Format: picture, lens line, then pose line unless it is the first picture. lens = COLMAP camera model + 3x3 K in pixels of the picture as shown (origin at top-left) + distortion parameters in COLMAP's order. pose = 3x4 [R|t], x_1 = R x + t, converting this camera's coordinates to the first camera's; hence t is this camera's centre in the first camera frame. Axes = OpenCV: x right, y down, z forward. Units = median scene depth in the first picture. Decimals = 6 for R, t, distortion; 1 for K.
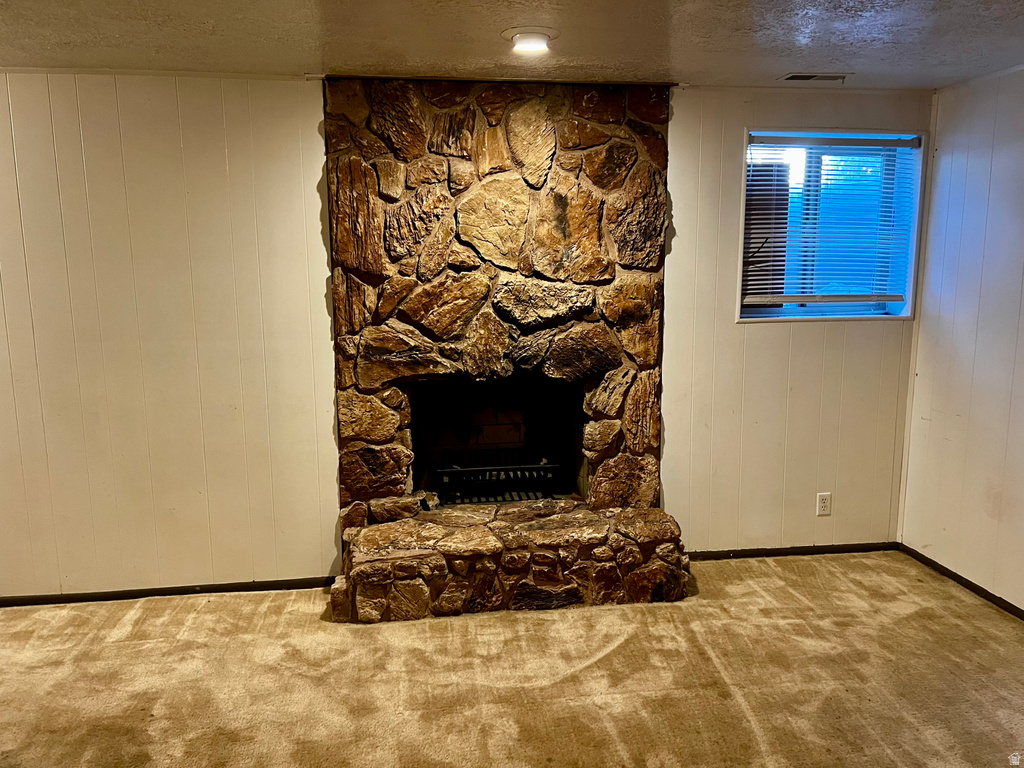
lens RADIAL K [[769.8, 0, 515.7], [0, 769.8, 385.5], [0, 0, 1]] dist [0.087316, -0.002033]
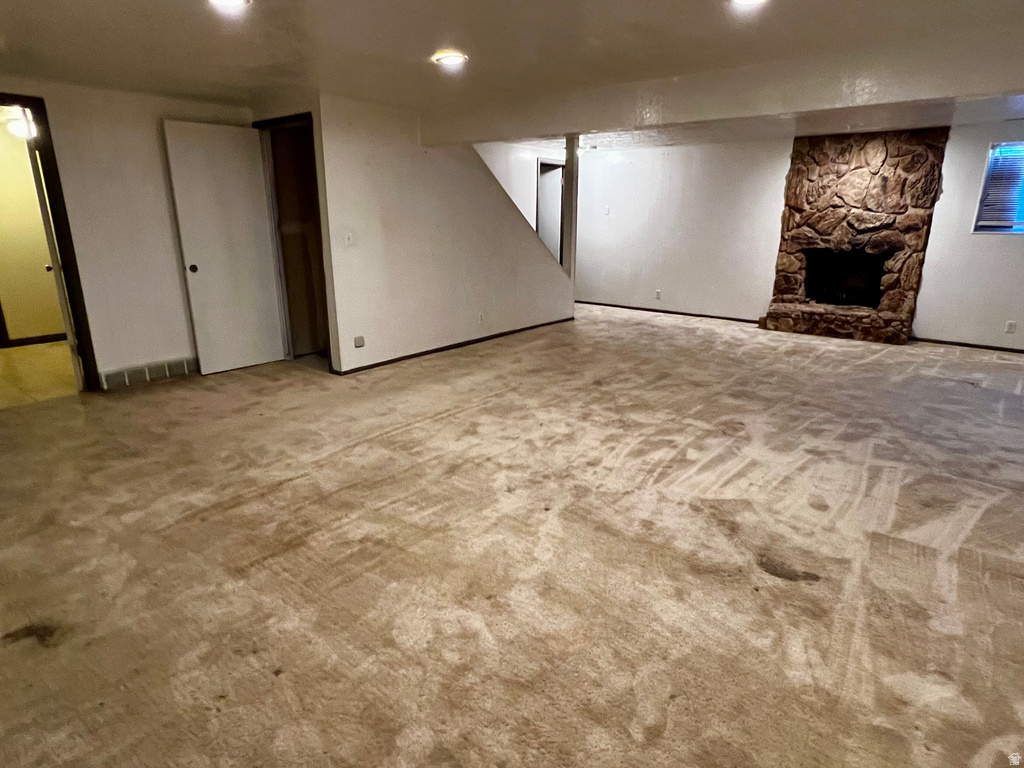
lens RADIAL K [[590.9, 0, 511.7], [0, 590.9, 387.4], [0, 0, 1]] dist [0.000635, -0.000077]
pose [[0.672606, 0.217037, -0.707458, 0.727513], [-0.131137, 0.975850, 0.174698, 0.234206], [0.728289, -0.024729, 0.684824, -1.159765]]
